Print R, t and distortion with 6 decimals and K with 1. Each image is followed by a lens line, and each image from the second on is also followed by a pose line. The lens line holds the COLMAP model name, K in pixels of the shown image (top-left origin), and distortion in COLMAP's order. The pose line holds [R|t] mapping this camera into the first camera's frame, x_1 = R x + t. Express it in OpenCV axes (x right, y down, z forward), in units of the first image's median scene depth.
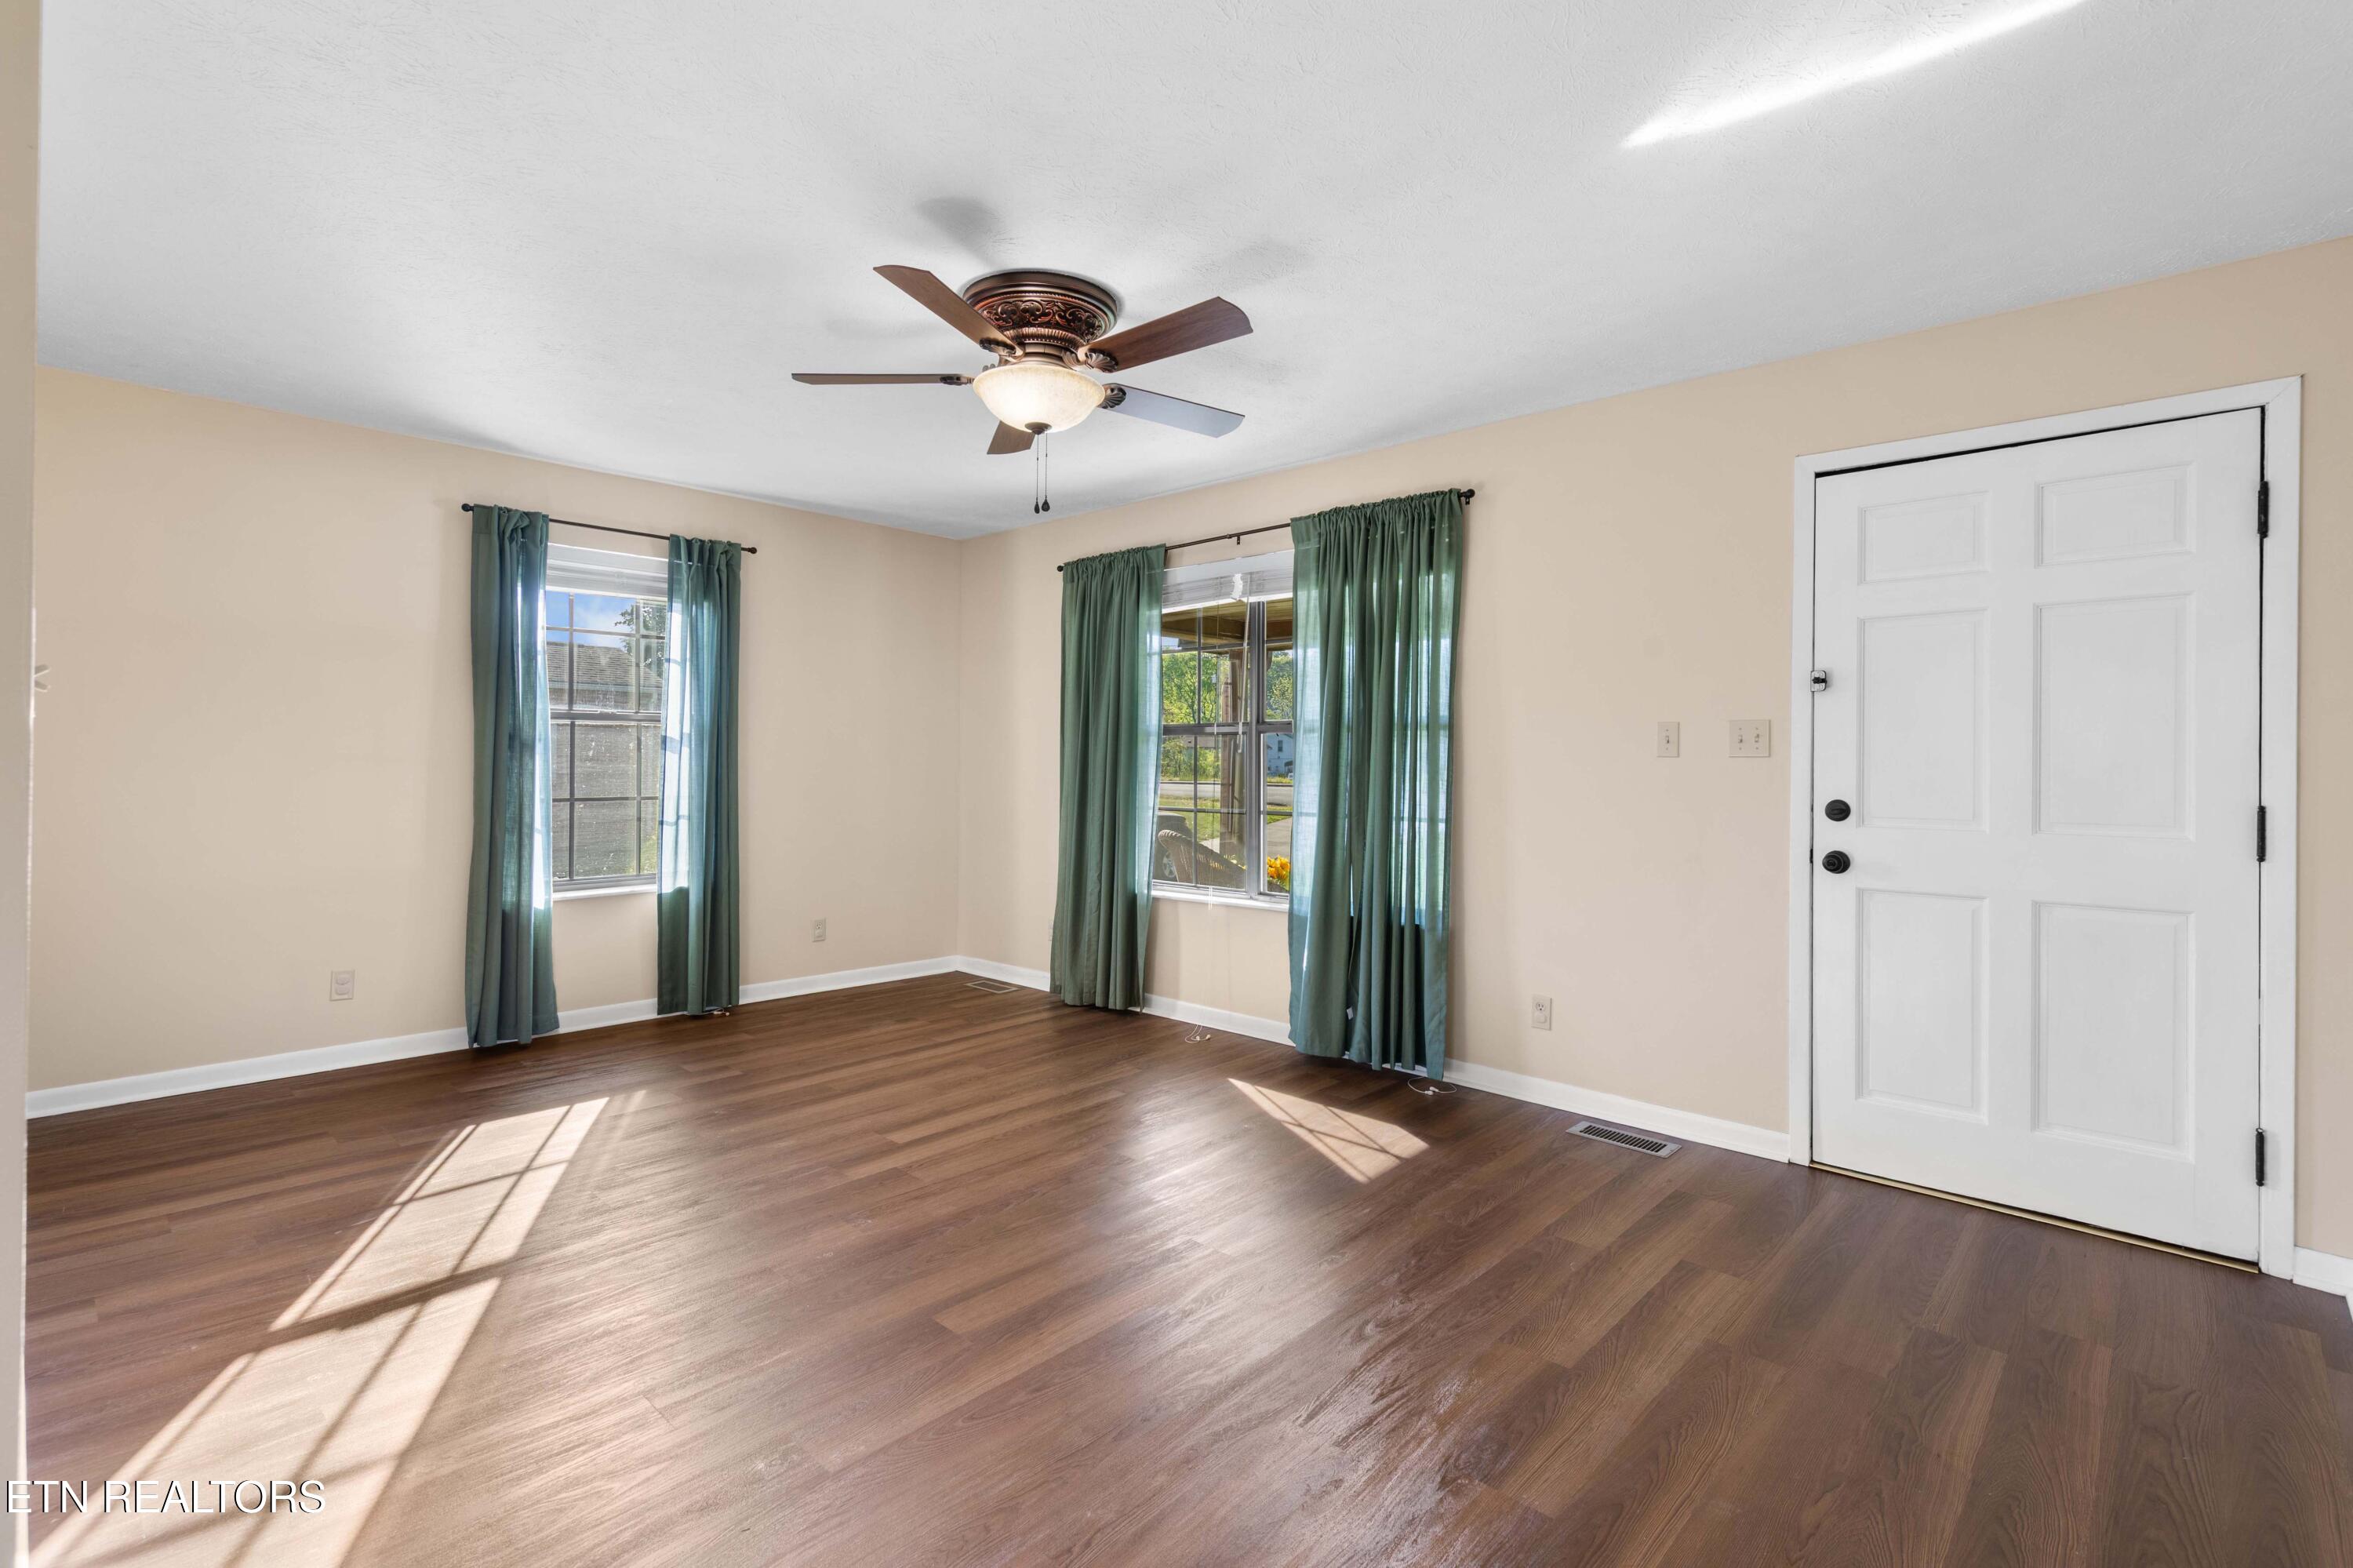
lens RADIAL K [[1089.0, 0, 1170.7], [0, 1089.0, 770.4], [0, 0, 1]] dist [0.003492, 0.000001]
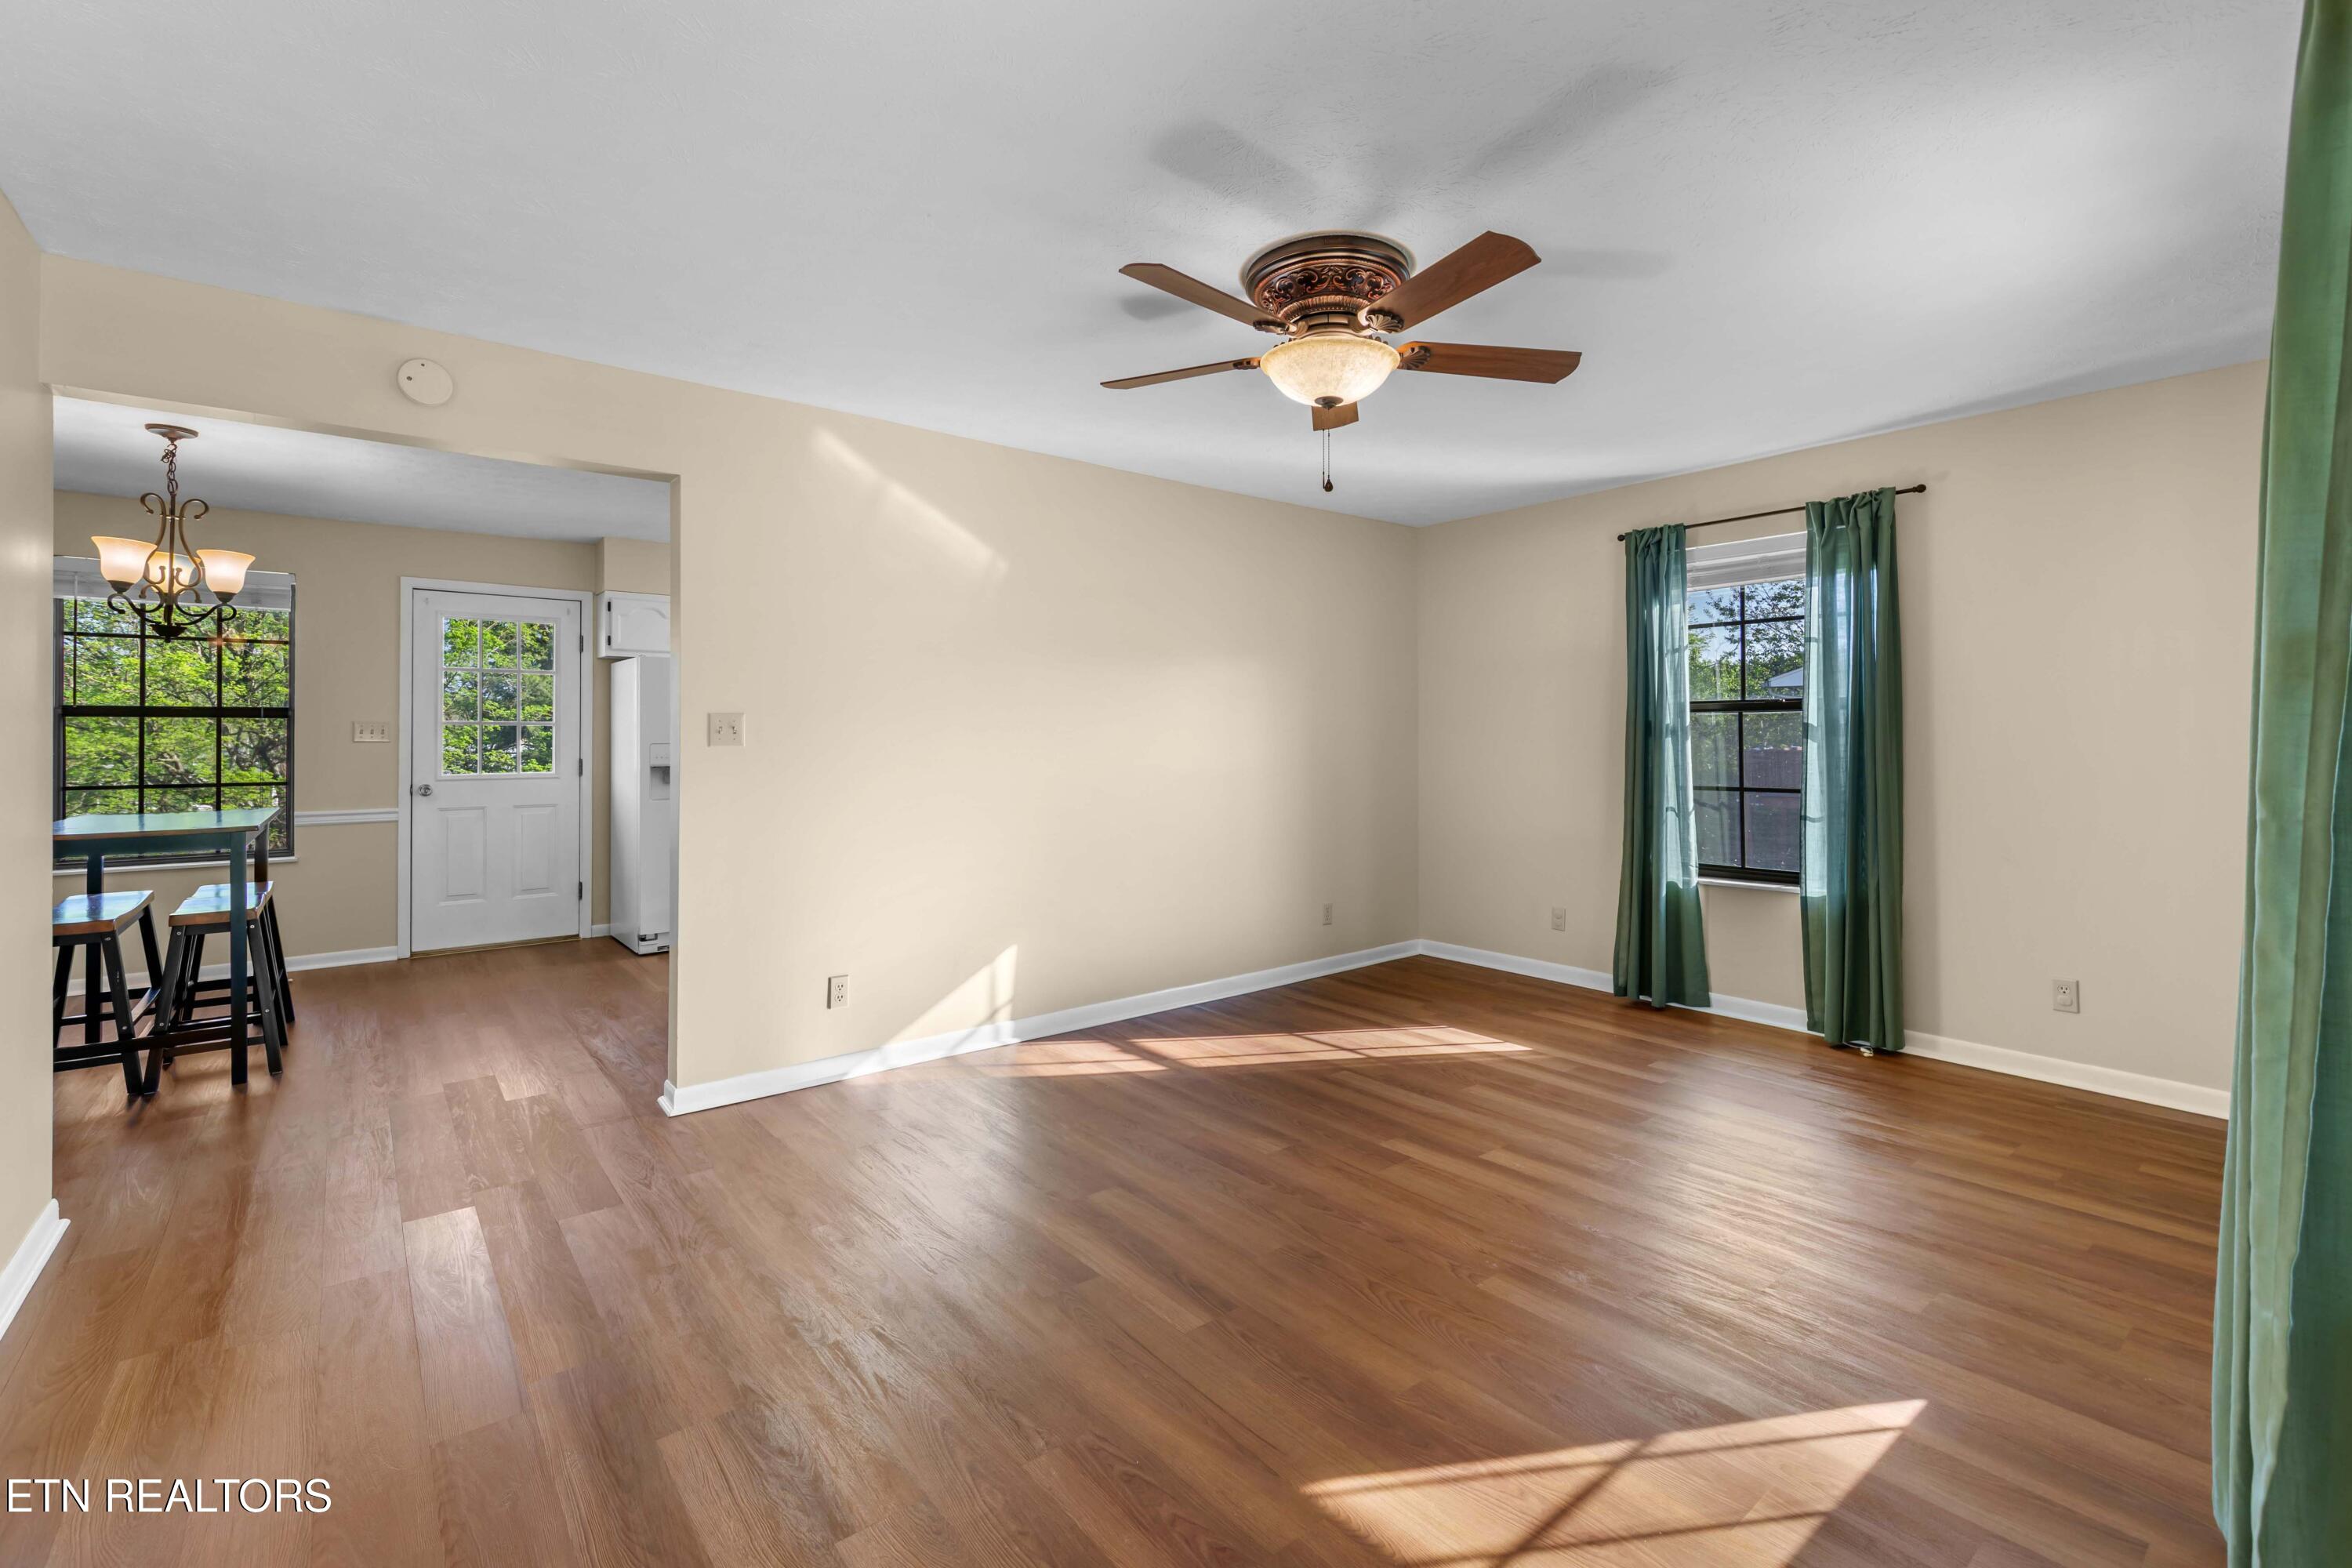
lens RADIAL K [[1021.5, 0, 1174.2], [0, 1021.5, 753.3], [0, 0, 1]] dist [0.002942, -0.000245]
pose [[-0.128955, -0.001456, -0.991649, 0.498855], [-0.006154, 0.999981, -0.000668, -0.003750], [0.991631, 0.006016, -0.128961, 0.651065]]
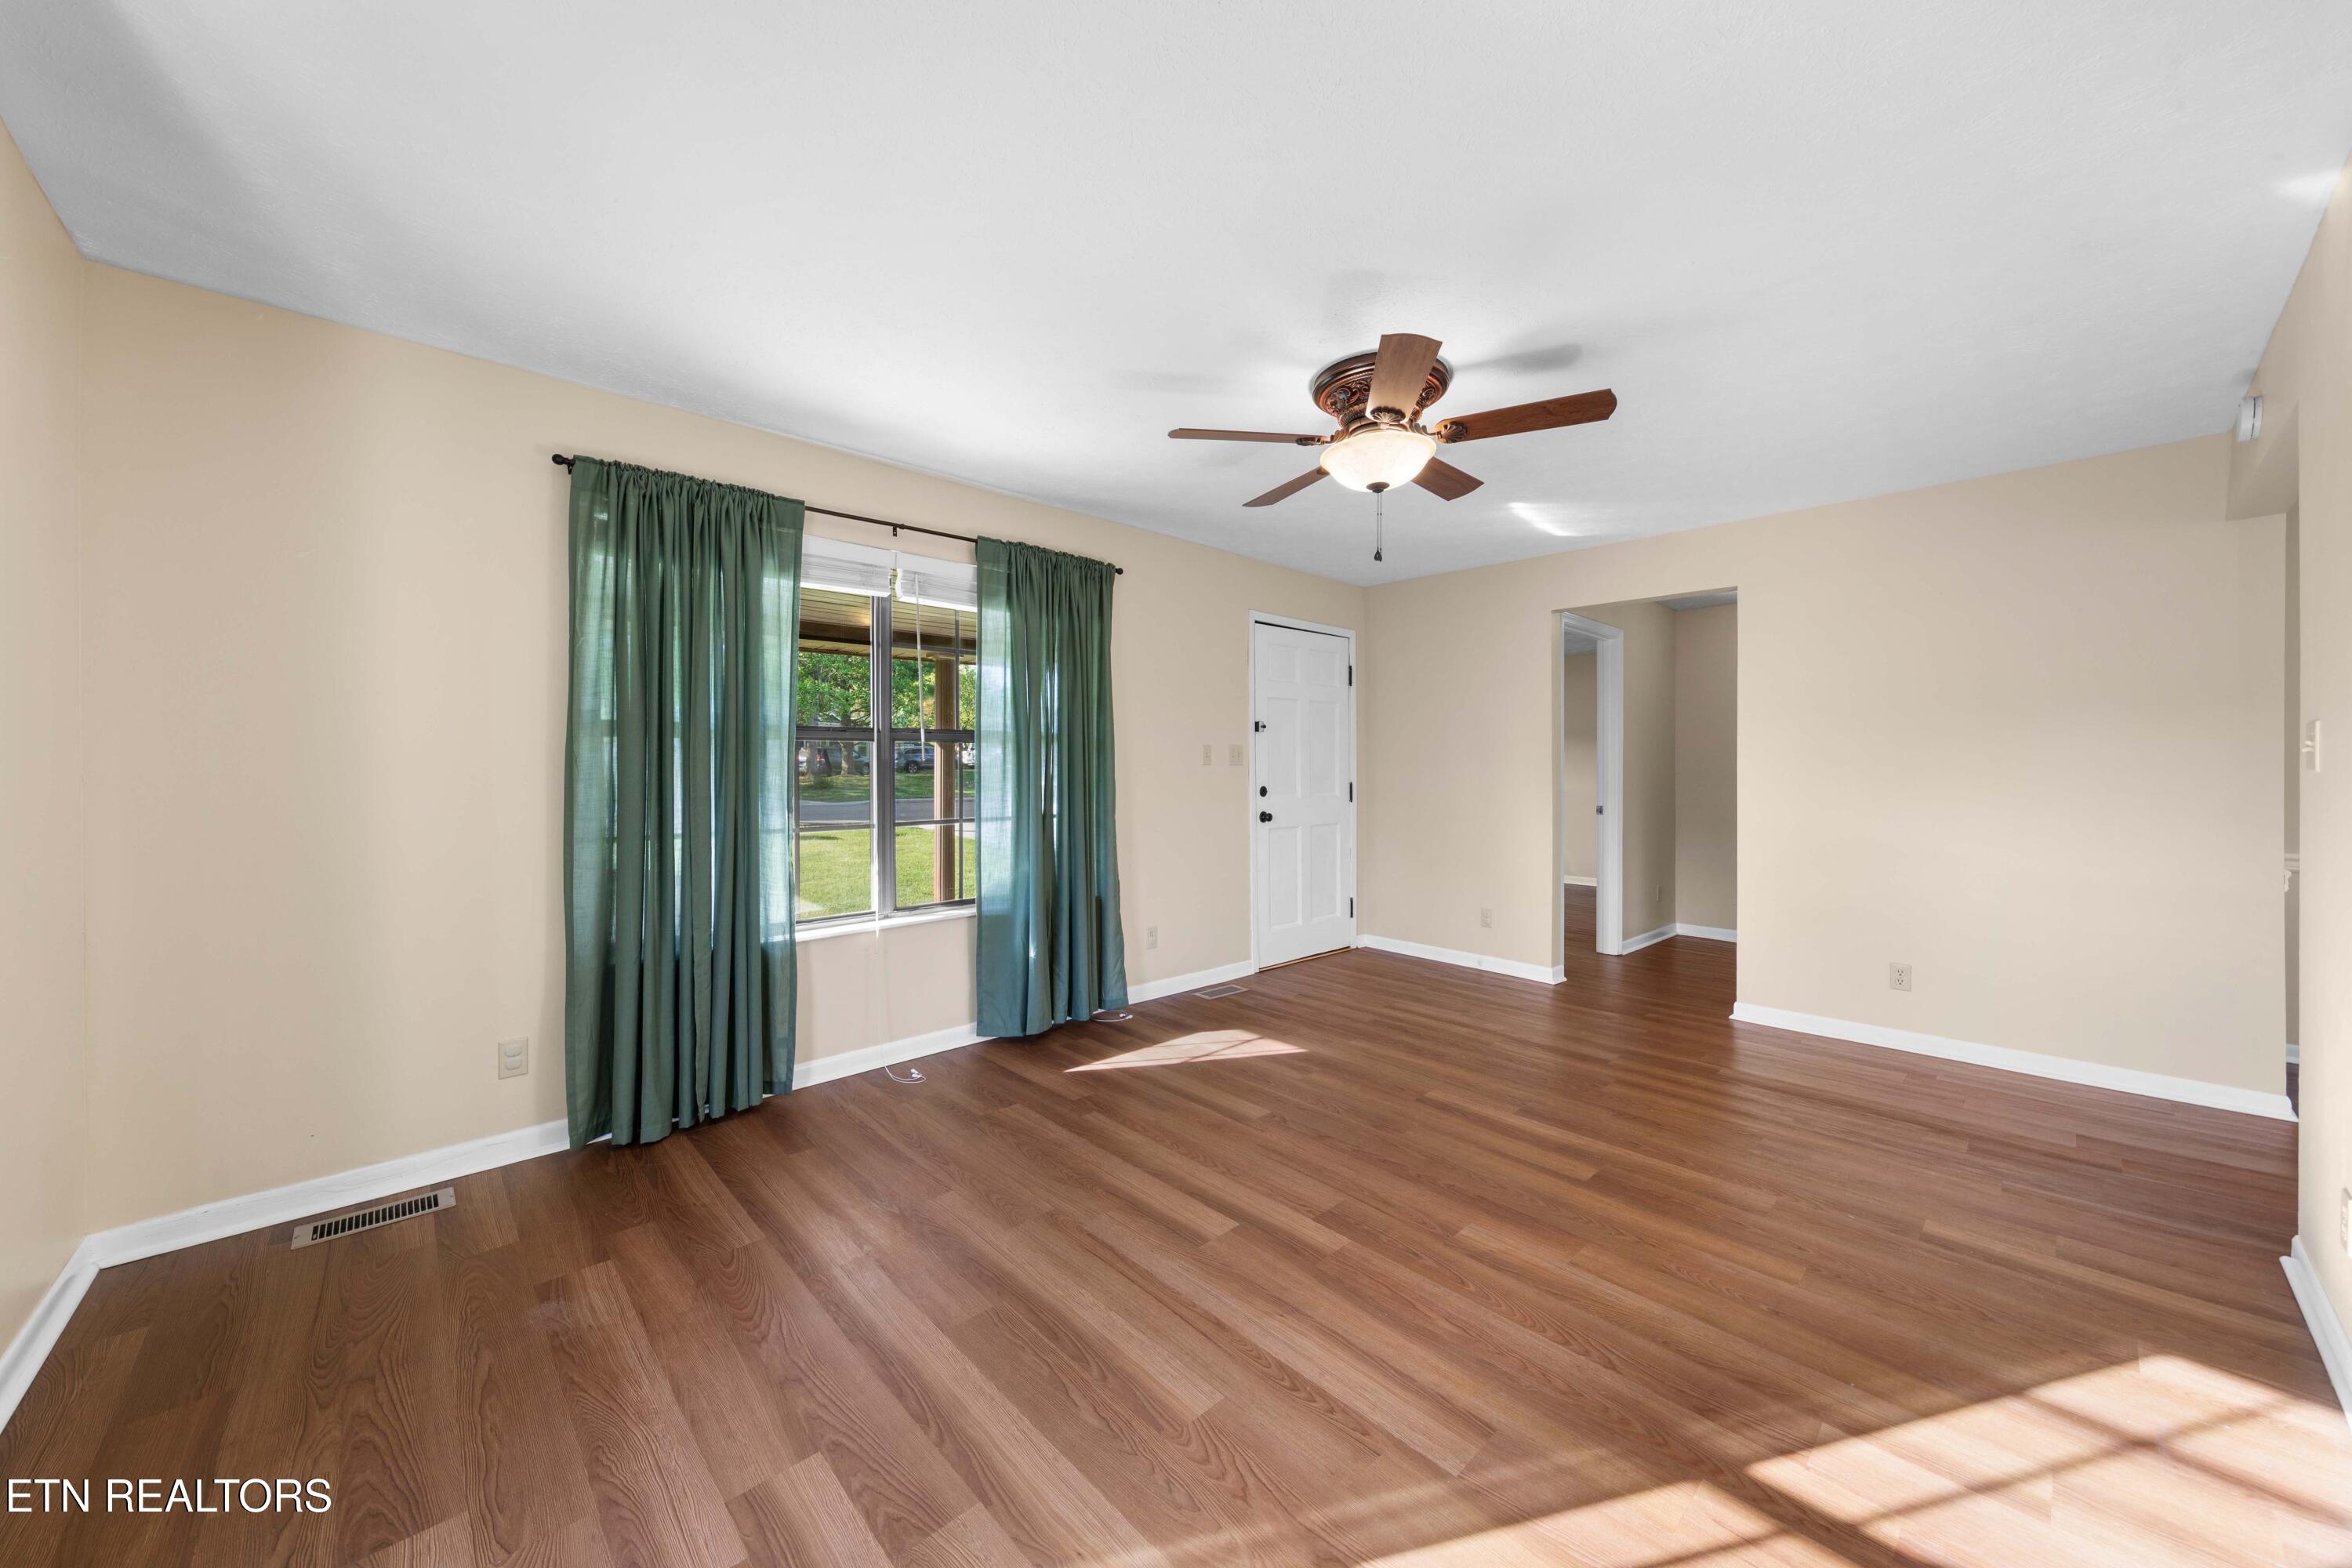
lens RADIAL K [[841.4, 0, 1176.0], [0, 841.4, 784.0], [0, 0, 1]] dist [0.002069, -0.000029]
pose [[0.060312, -0.030885, 0.997702, -0.686256], [0.008190, 0.999503, 0.030446, -0.018574], [-0.998146, 0.006335, 0.060535, 0.769412]]
